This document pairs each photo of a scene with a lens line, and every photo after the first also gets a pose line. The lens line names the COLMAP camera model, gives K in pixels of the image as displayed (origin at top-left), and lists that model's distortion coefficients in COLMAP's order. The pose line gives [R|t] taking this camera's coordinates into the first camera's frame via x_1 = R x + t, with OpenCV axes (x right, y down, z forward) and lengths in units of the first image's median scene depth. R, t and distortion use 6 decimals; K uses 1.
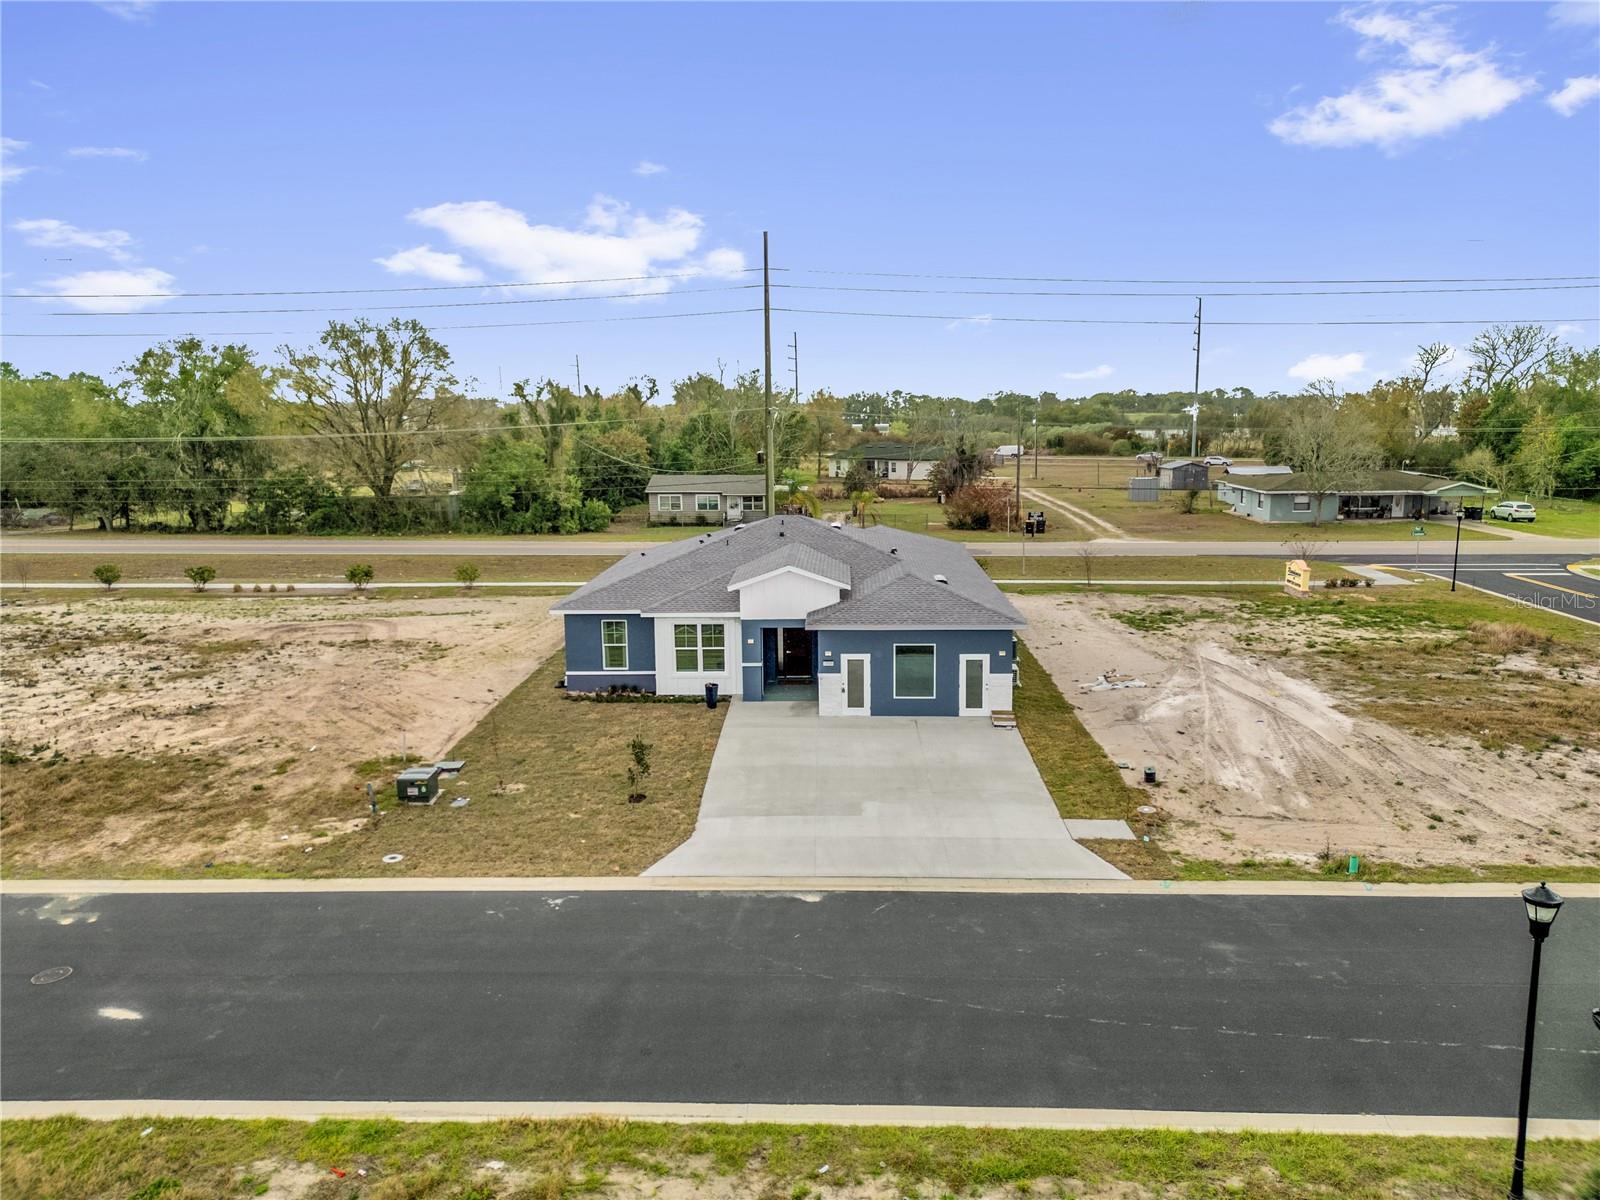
lens RADIAL K [[1109.1, 0, 795.6], [0, 1109.1, 601.3], [0, 0, 1]] dist [0.081771, -0.081432]
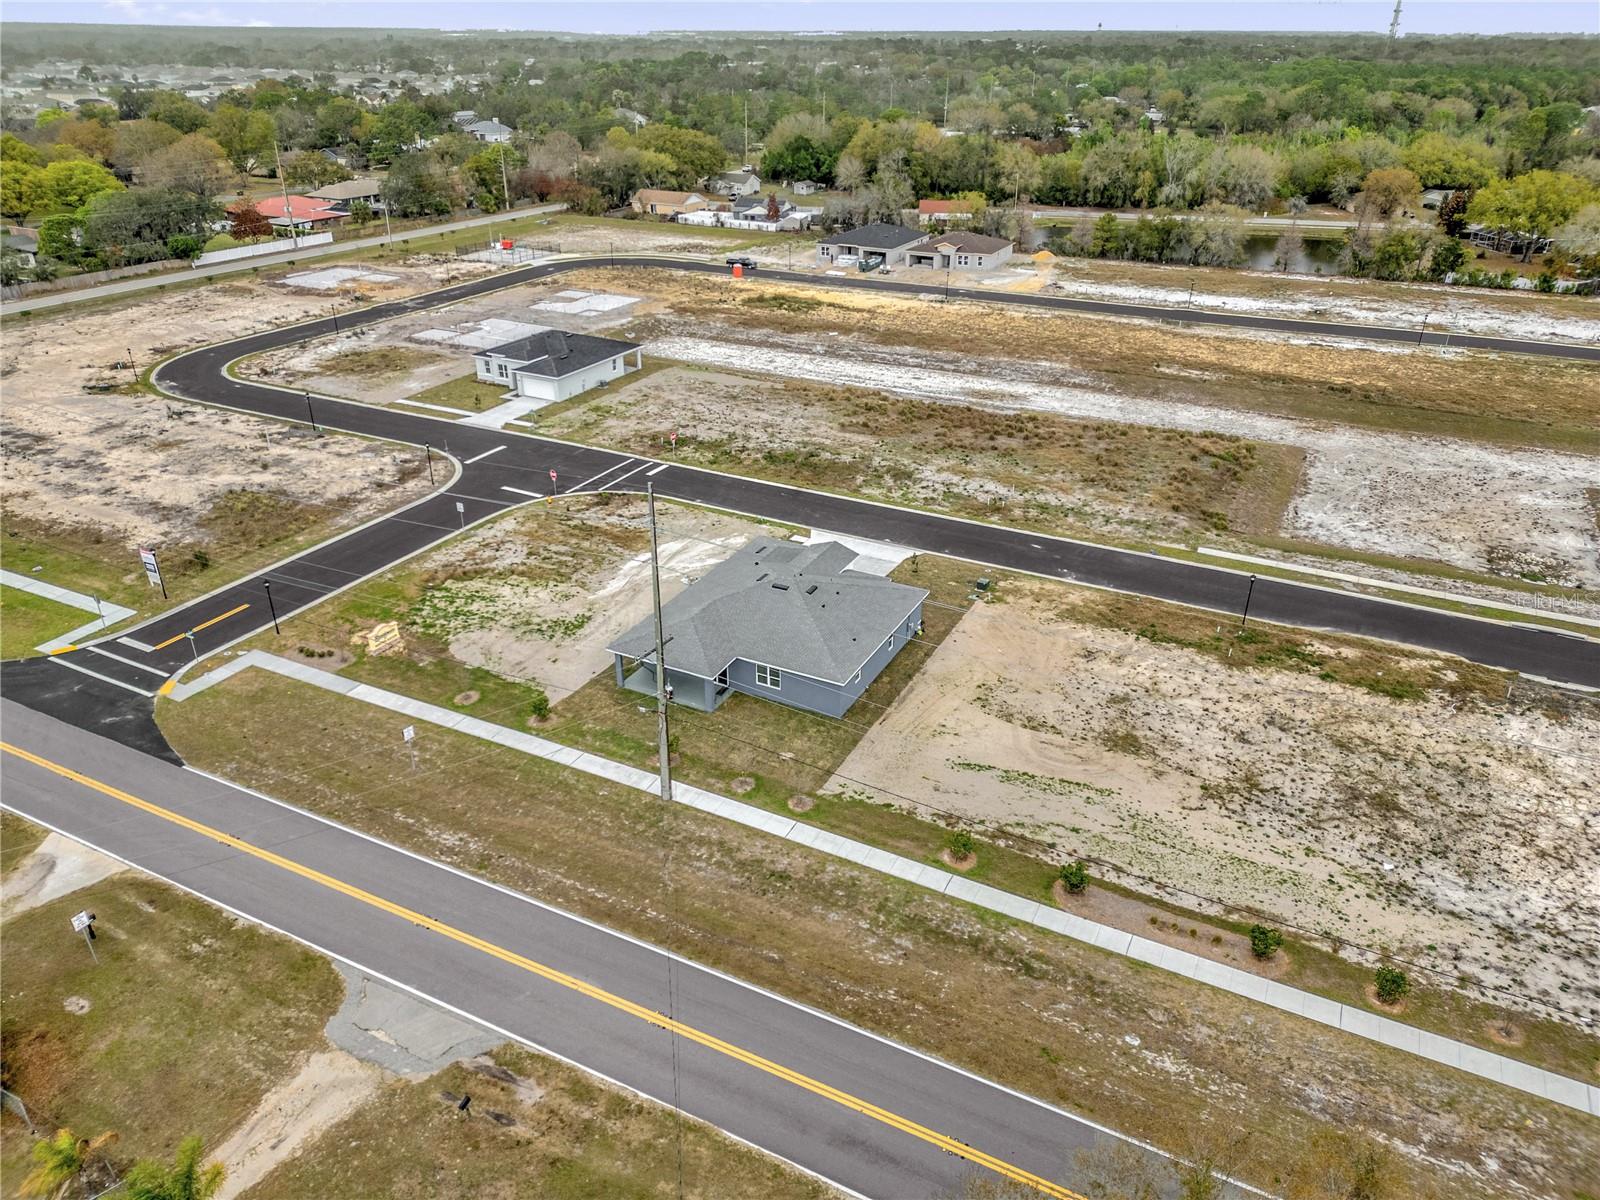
lens RADIAL K [[1109.1, 0, 795.6], [0, 1109.1, 601.3], [0, 0, 1]] dist [0.081771, -0.081432]
pose [[-0.909312, -0.180207, 0.375071, -0.935060], [0.078624, 0.810718, 0.580133, -1.457050], [-0.408621, 0.557011, -0.723027, 3.153814]]
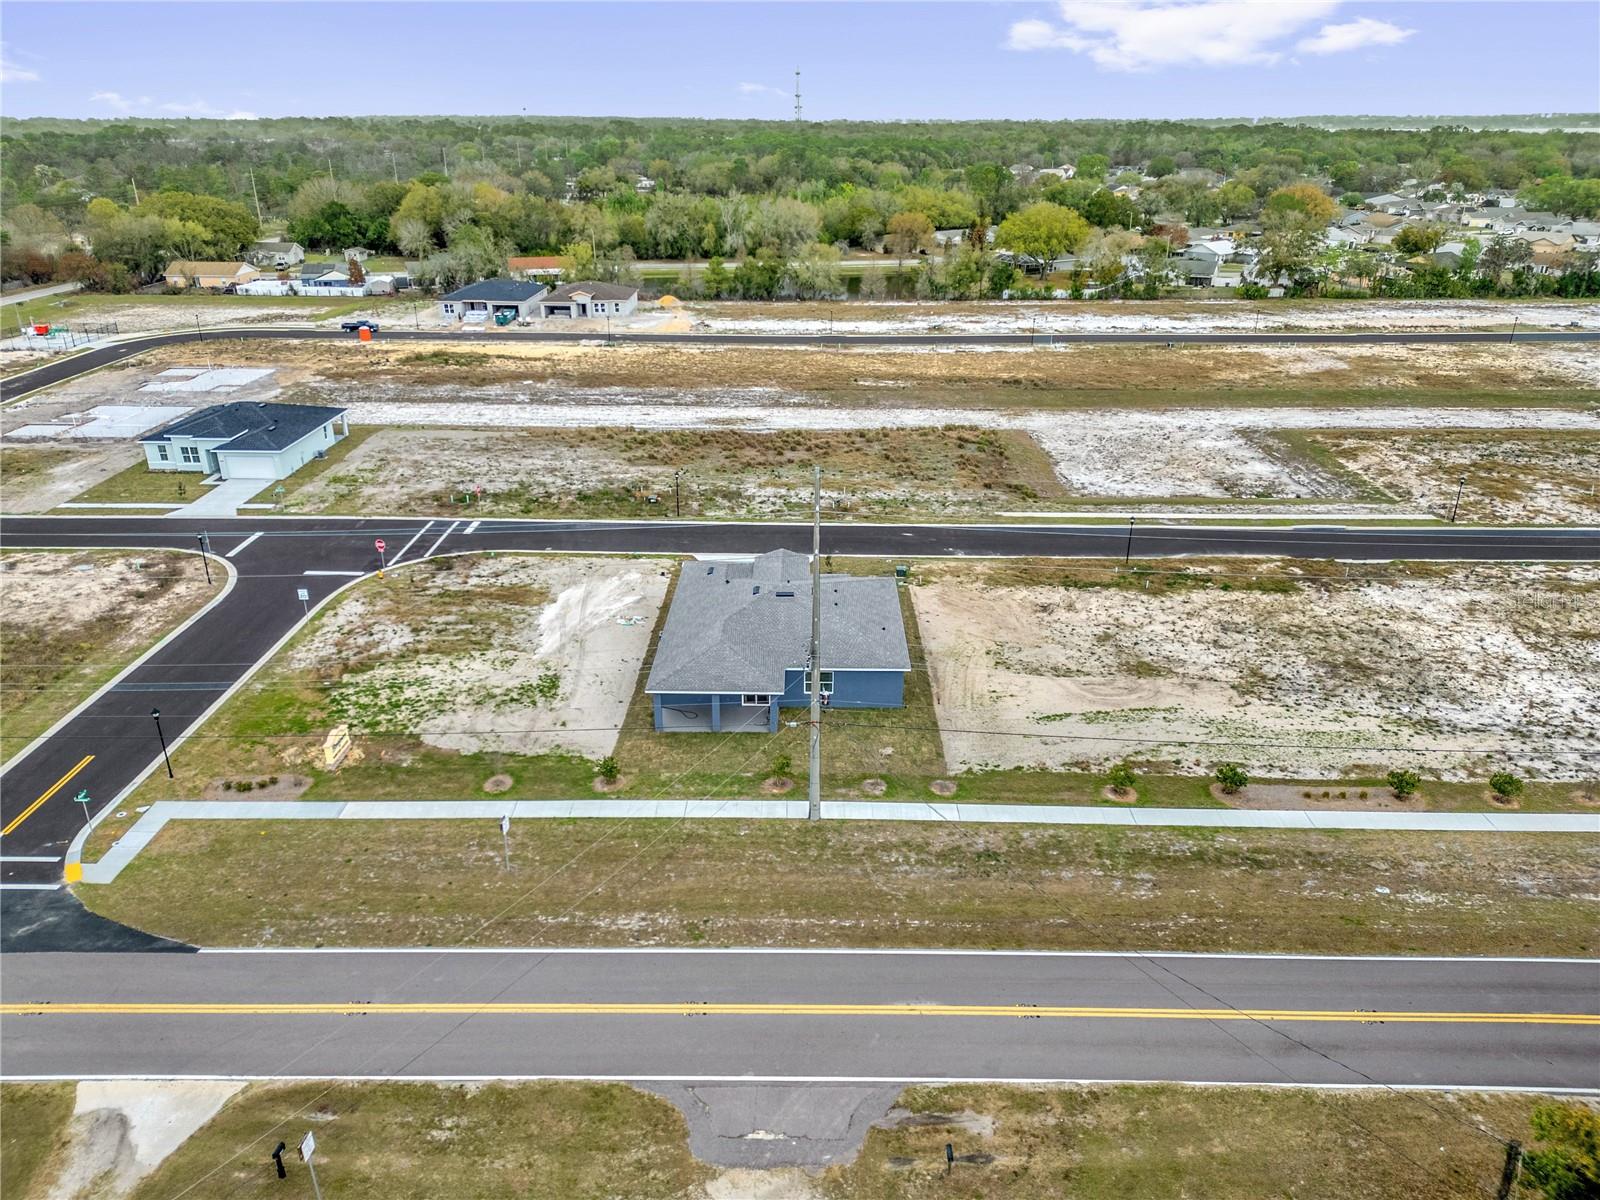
lens RADIAL K [[1109.1, 0, 795.6], [0, 1109.1, 601.3], [0, 0, 1]] dist [0.081771, -0.081432]
pose [[-0.999506, 0.021891, -0.022550, 0.022325], [0.005945, 0.836251, 0.548315, -1.339710], [0.030861, 0.547910, -0.835968, 3.339877]]
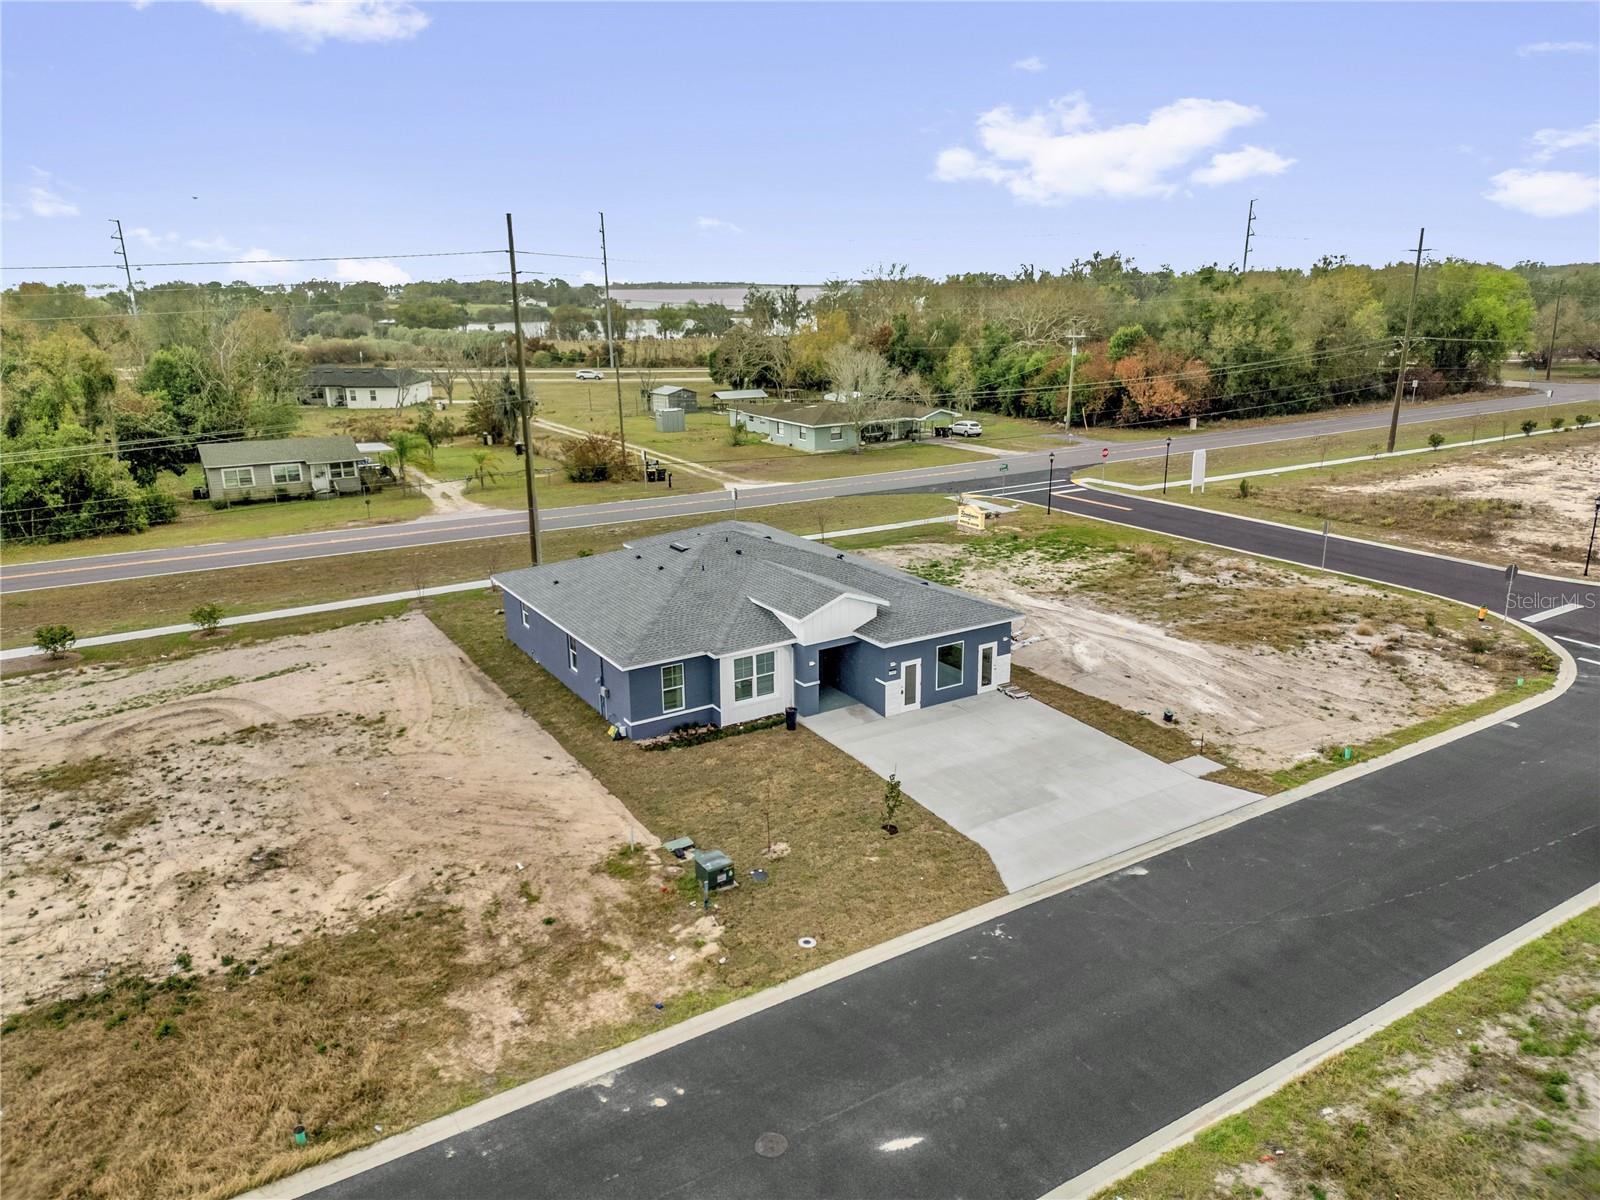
lens RADIAL K [[1109.1, 0, 795.6], [0, 1109.1, 601.3], [0, 0, 1]] dist [0.081771, -0.081432]
pose [[0.826352, -0.152603, 0.542083, -0.745725], [0.098009, 0.986866, 0.128410, -0.195867], [-0.554559, -0.052983, 0.830456, 0.102431]]
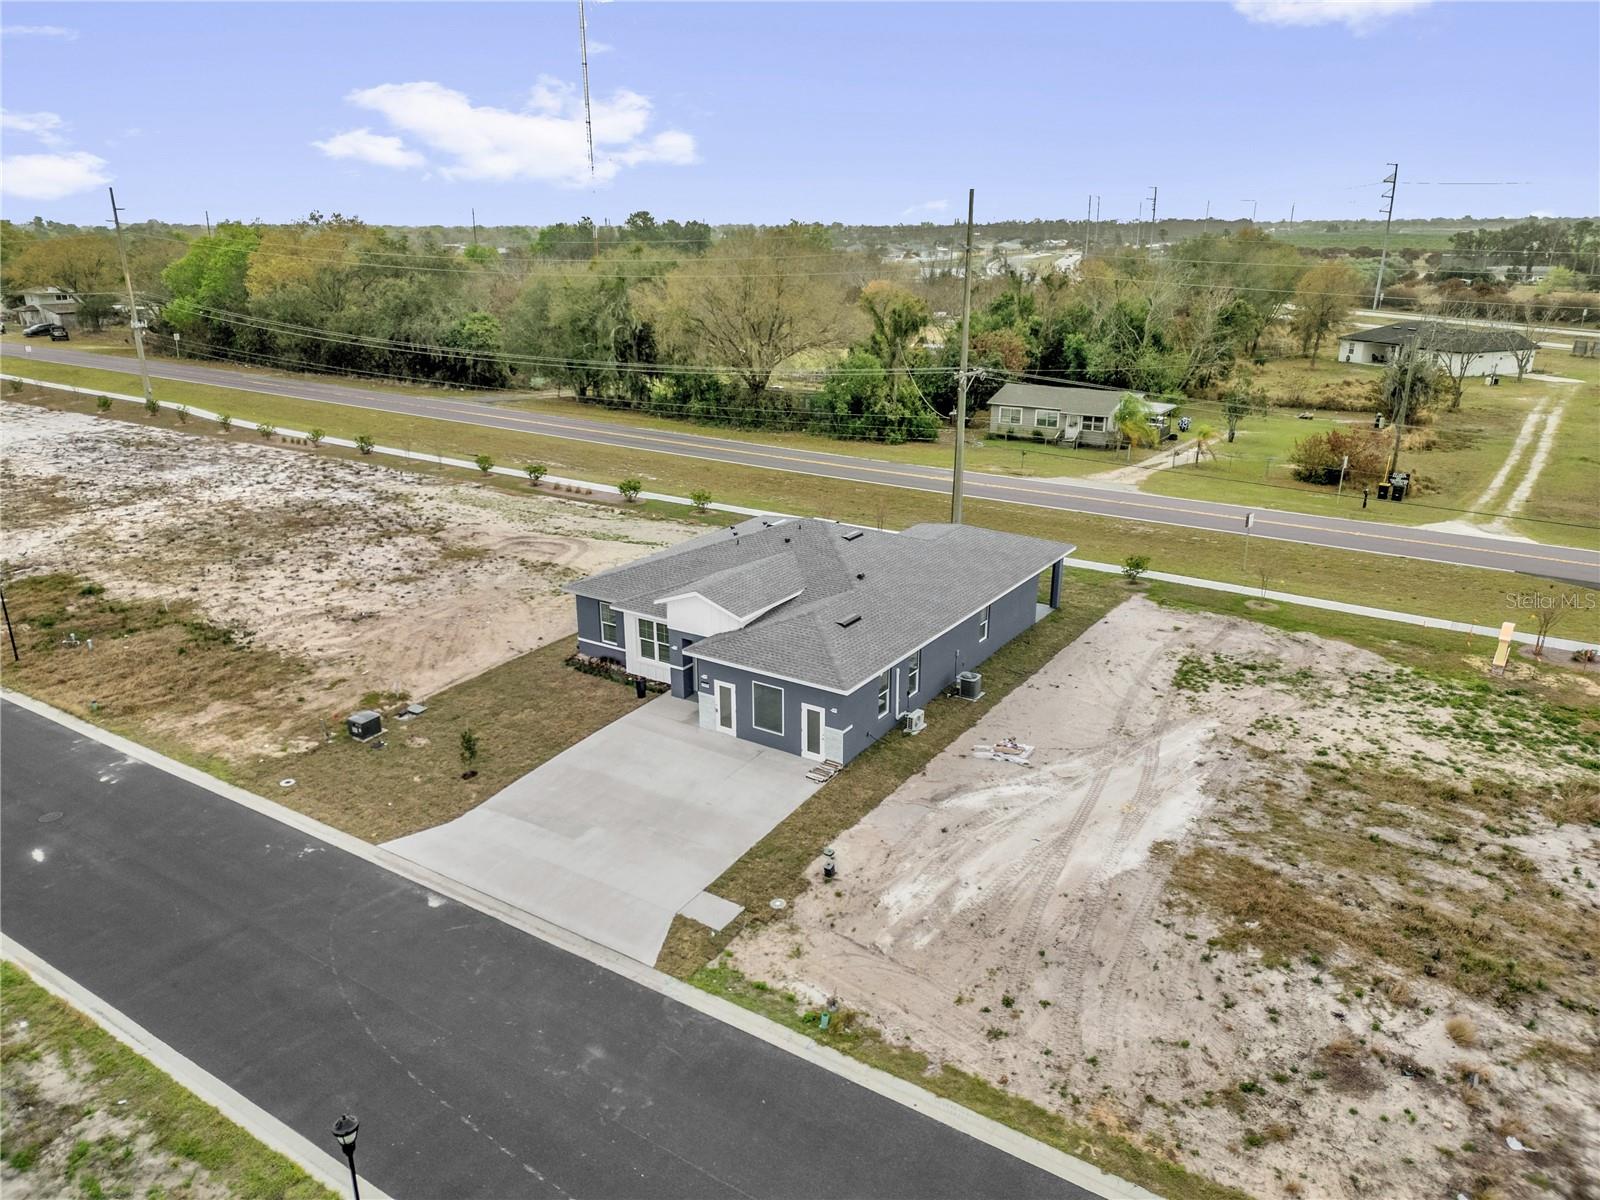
lens RADIAL K [[1109.1, 0, 795.6], [0, 1109.1, 601.3], [0, 0, 1]] dist [0.081771, -0.081432]
pose [[0.858977, 0.172597, -0.482046, 0.706661], [-0.096168, 0.979101, 0.179203, -0.264073], [0.502902, -0.107574, 0.857623, 0.094237]]
